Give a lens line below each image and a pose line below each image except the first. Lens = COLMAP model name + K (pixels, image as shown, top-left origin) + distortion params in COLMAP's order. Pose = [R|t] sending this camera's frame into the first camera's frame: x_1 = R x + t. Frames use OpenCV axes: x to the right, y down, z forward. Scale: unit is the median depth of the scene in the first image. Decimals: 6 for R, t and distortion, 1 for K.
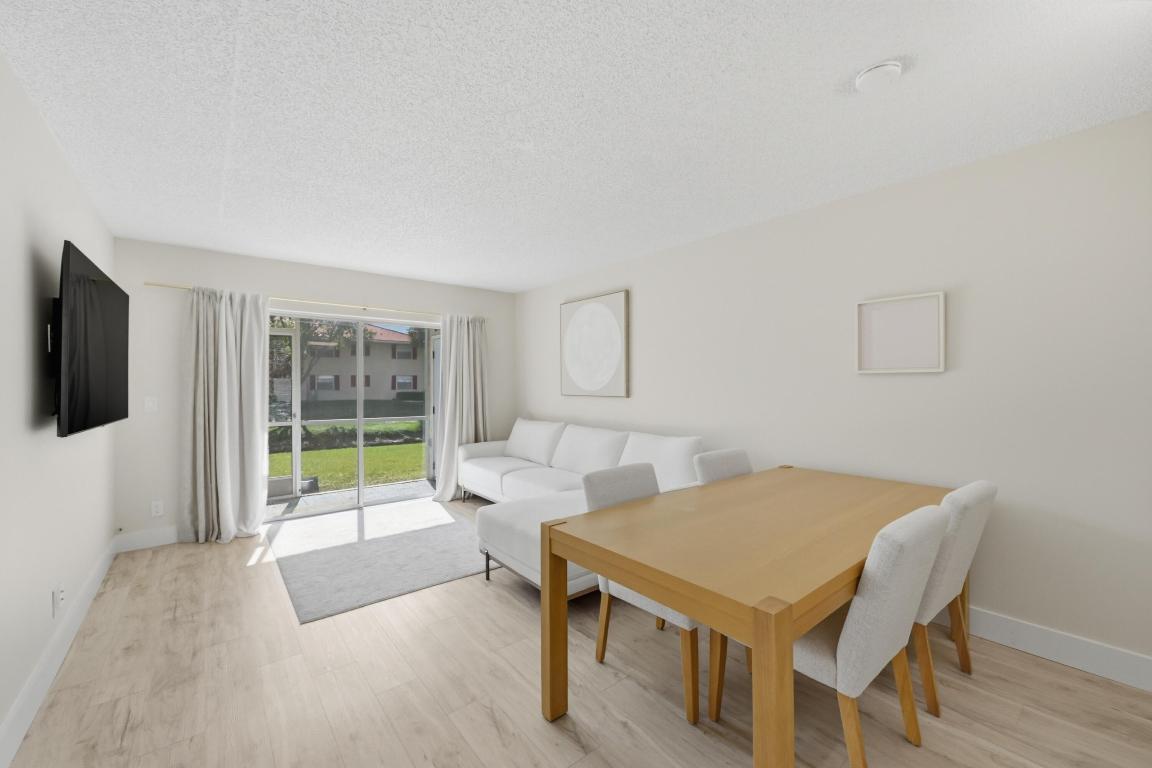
lens RADIAL K [[457.0, 0, 579.5], [0, 457.0, 385.6], [0, 0, 1]] dist [0.000897, -0.000060]
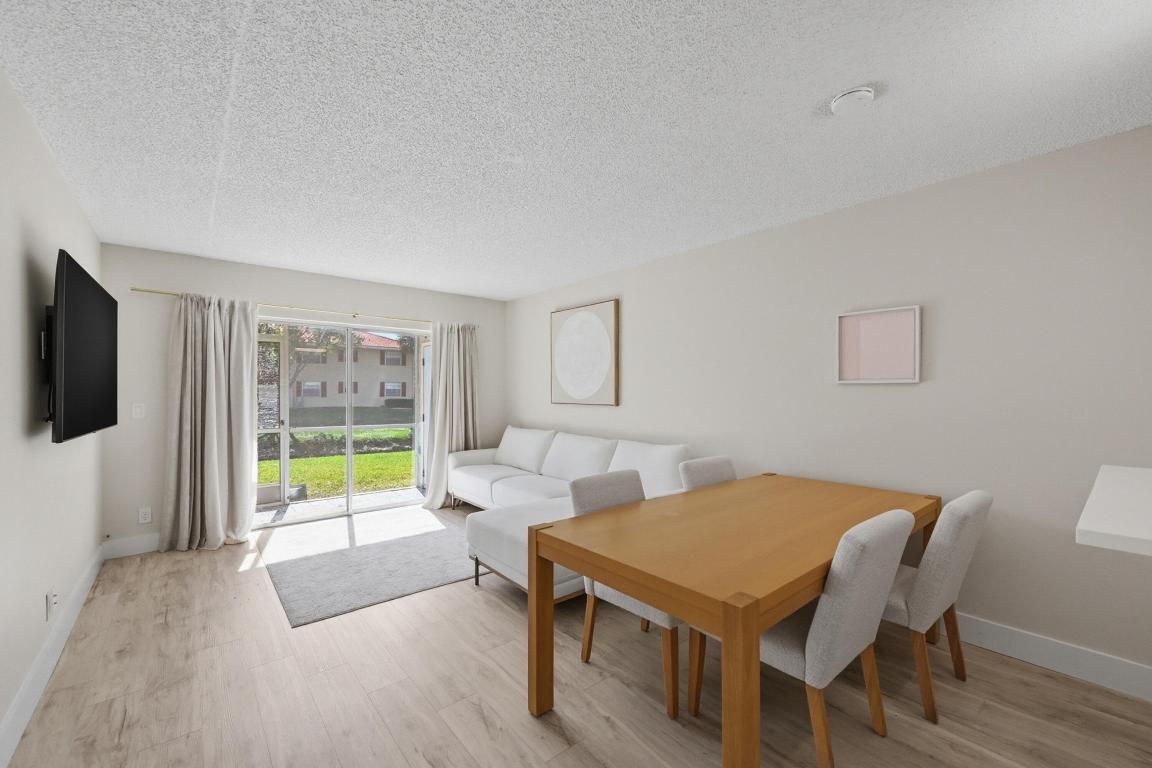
lens RADIAL K [[463.6, 0, 579.4], [0, 463.6, 395.3], [0, 0, 1]] dist [0.000990, 0.000186]
pose [[0.999858, 0.004258, 0.016328, 0.010478], [-0.004334, 0.999980, 0.004607, -0.002886], [-0.016308, -0.004677, 0.999856, -0.043245]]
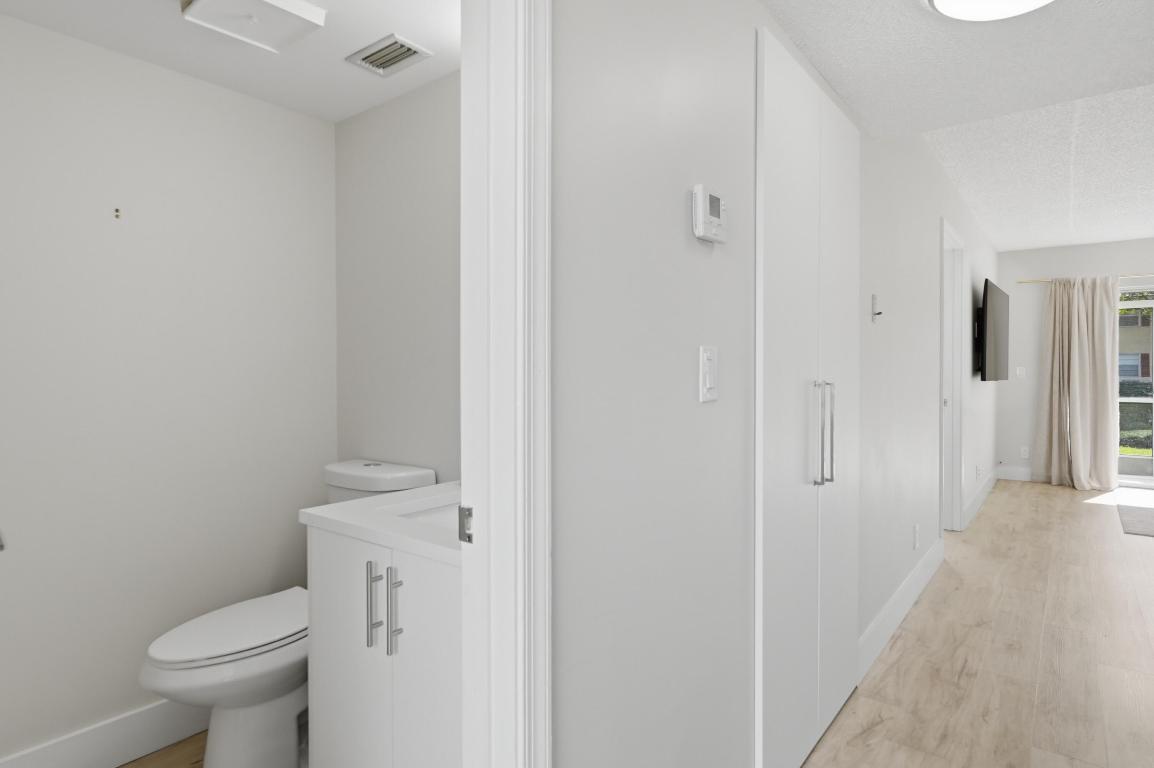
lens RADIAL K [[630.2, 0, 575.8], [0, 630.2, 364.9], [0, 0, 1]] dist [0.000487, 0.000114]
pose [[0.214631, -0.000814, -0.976695, 0.918041], [-0.010067, 0.999945, -0.003046, 0.058269], [0.976643, 0.010486, 0.214611, -1.047966]]
